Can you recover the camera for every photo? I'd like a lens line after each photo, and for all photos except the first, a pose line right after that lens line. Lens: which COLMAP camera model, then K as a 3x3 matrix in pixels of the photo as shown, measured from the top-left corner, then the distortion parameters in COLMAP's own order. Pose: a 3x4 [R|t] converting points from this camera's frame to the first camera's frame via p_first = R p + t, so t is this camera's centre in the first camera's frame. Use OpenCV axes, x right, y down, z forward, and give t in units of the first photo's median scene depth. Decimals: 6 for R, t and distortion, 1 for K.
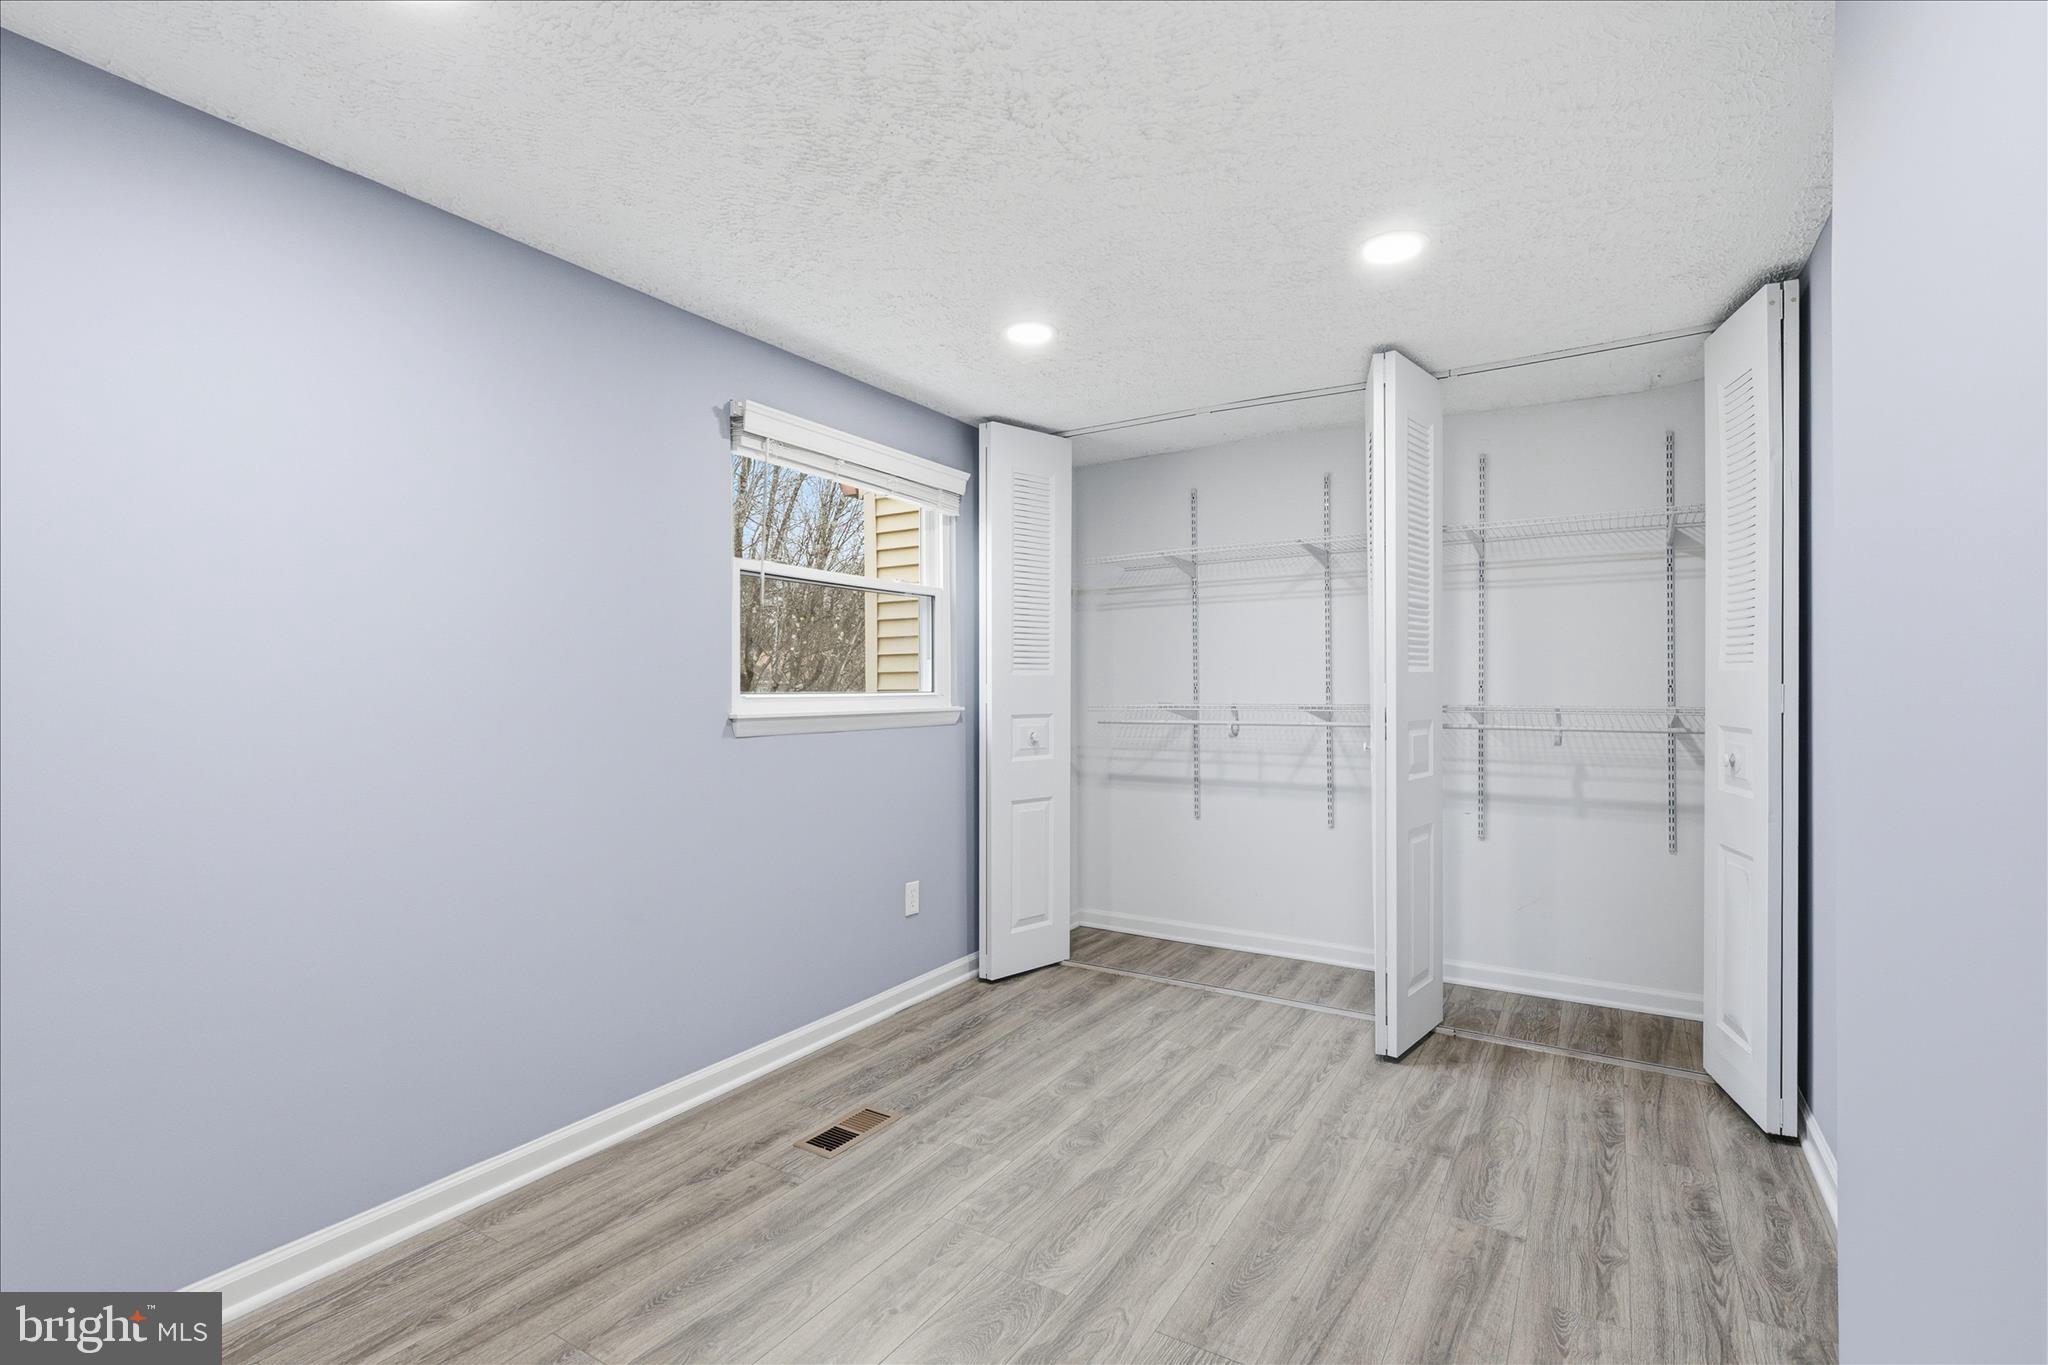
lens RADIAL K [[971.6, 0, 1032.5], [0, 971.6, 681.2], [0, 0, 1]] dist [0.003014, 0.001360]
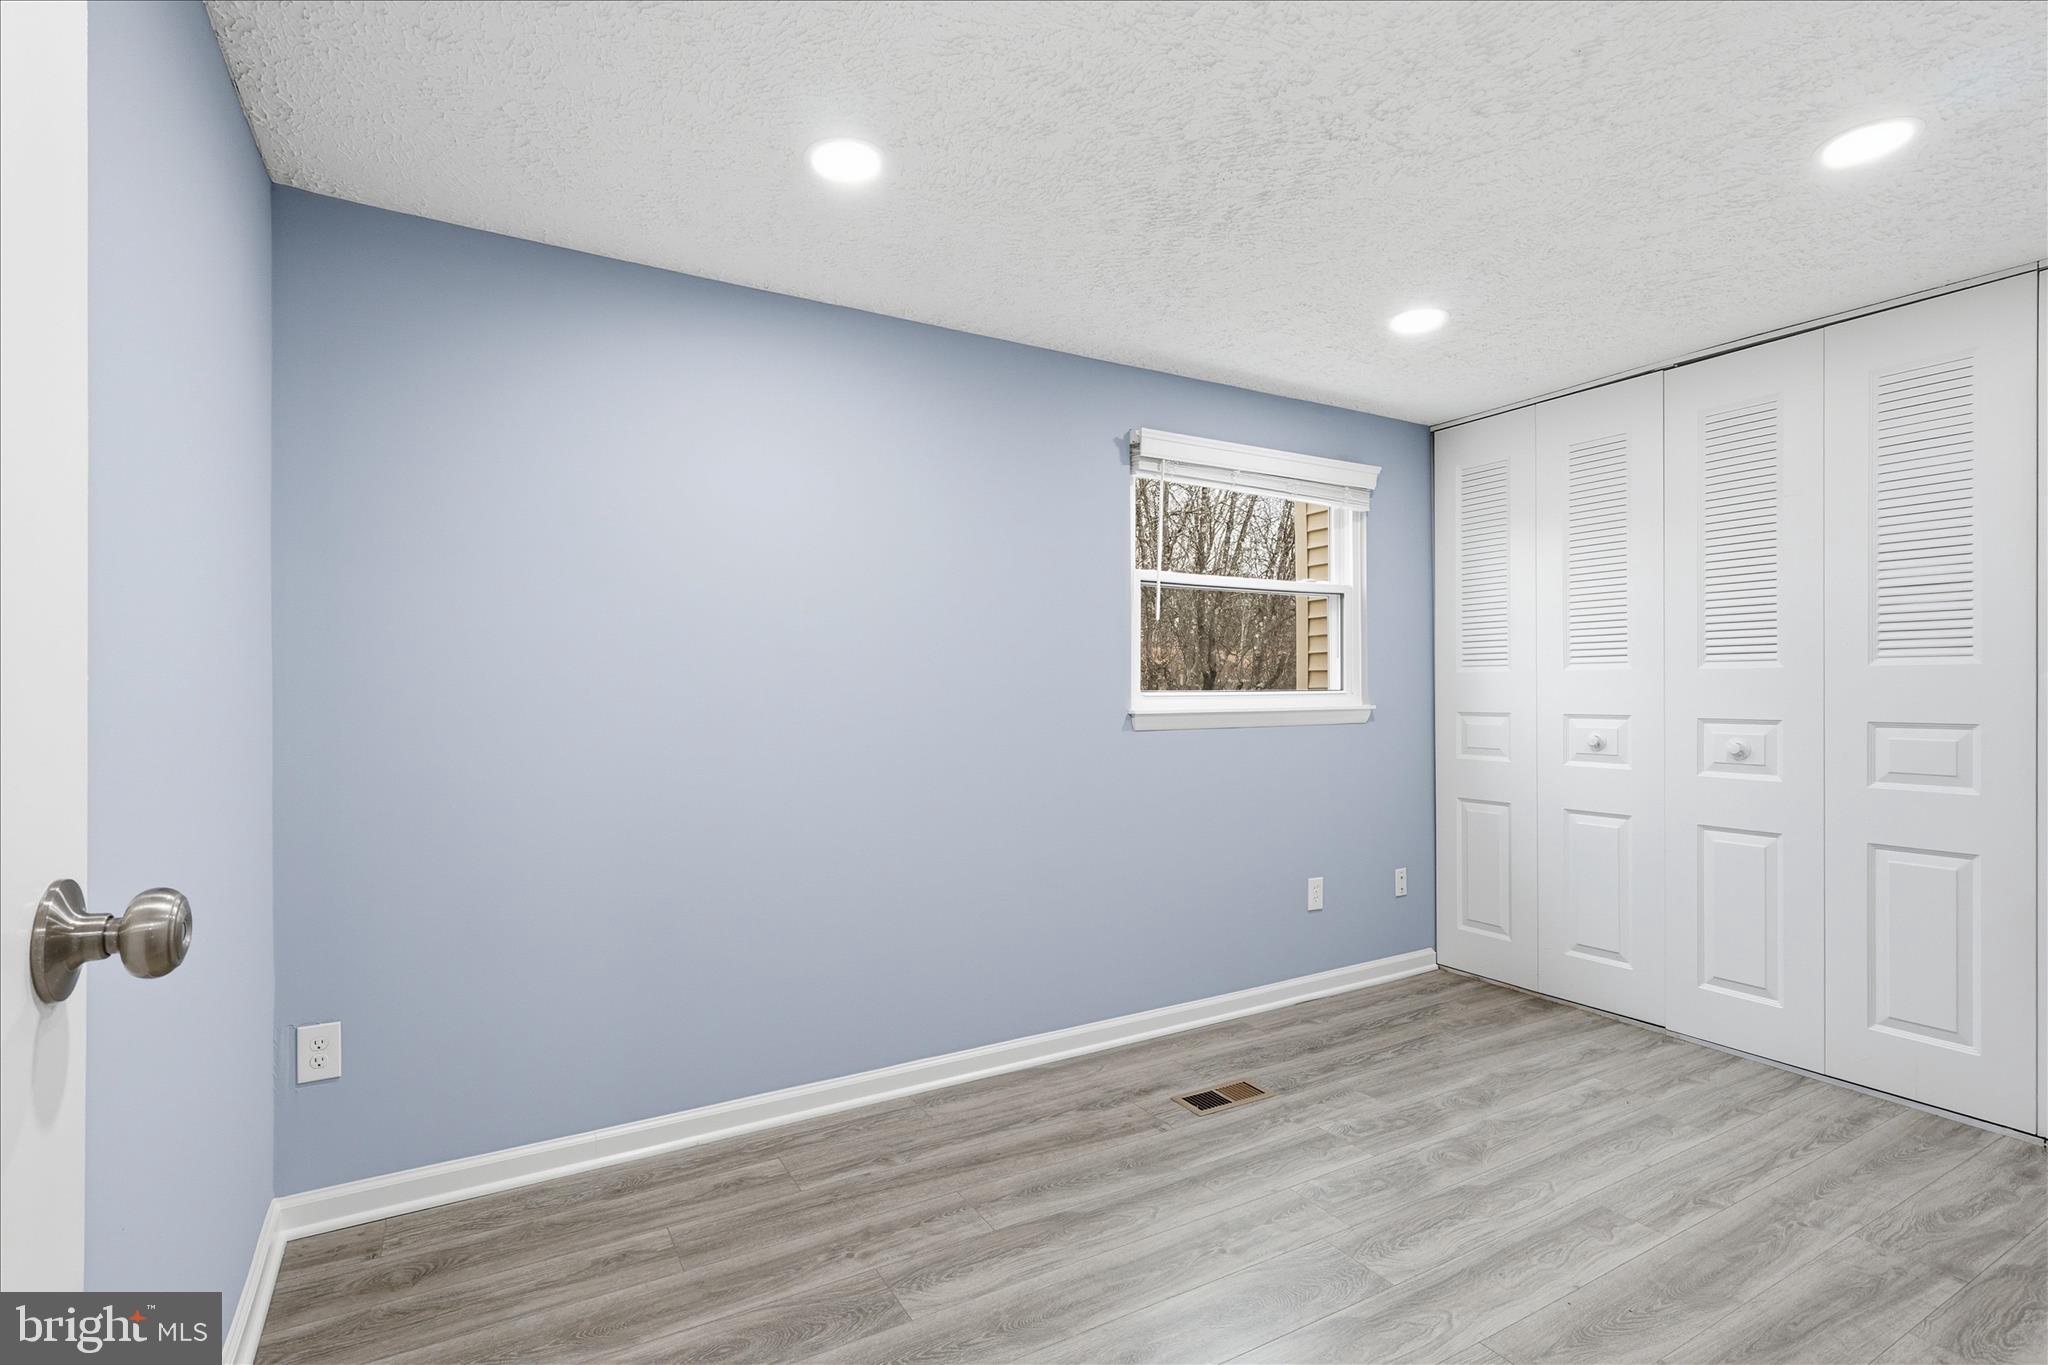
lens RADIAL K [[971.6, 0, 1017.5], [0, 971.6, 683.0], [0, 0, 1]] dist [0.003014, 0.001360]
pose [[0.878749, -0.003847, -0.477269, 0.132621], [0.005435, 0.999983, 0.001946, -0.000477], [0.477253, -0.004304, 0.878755, -0.057208]]
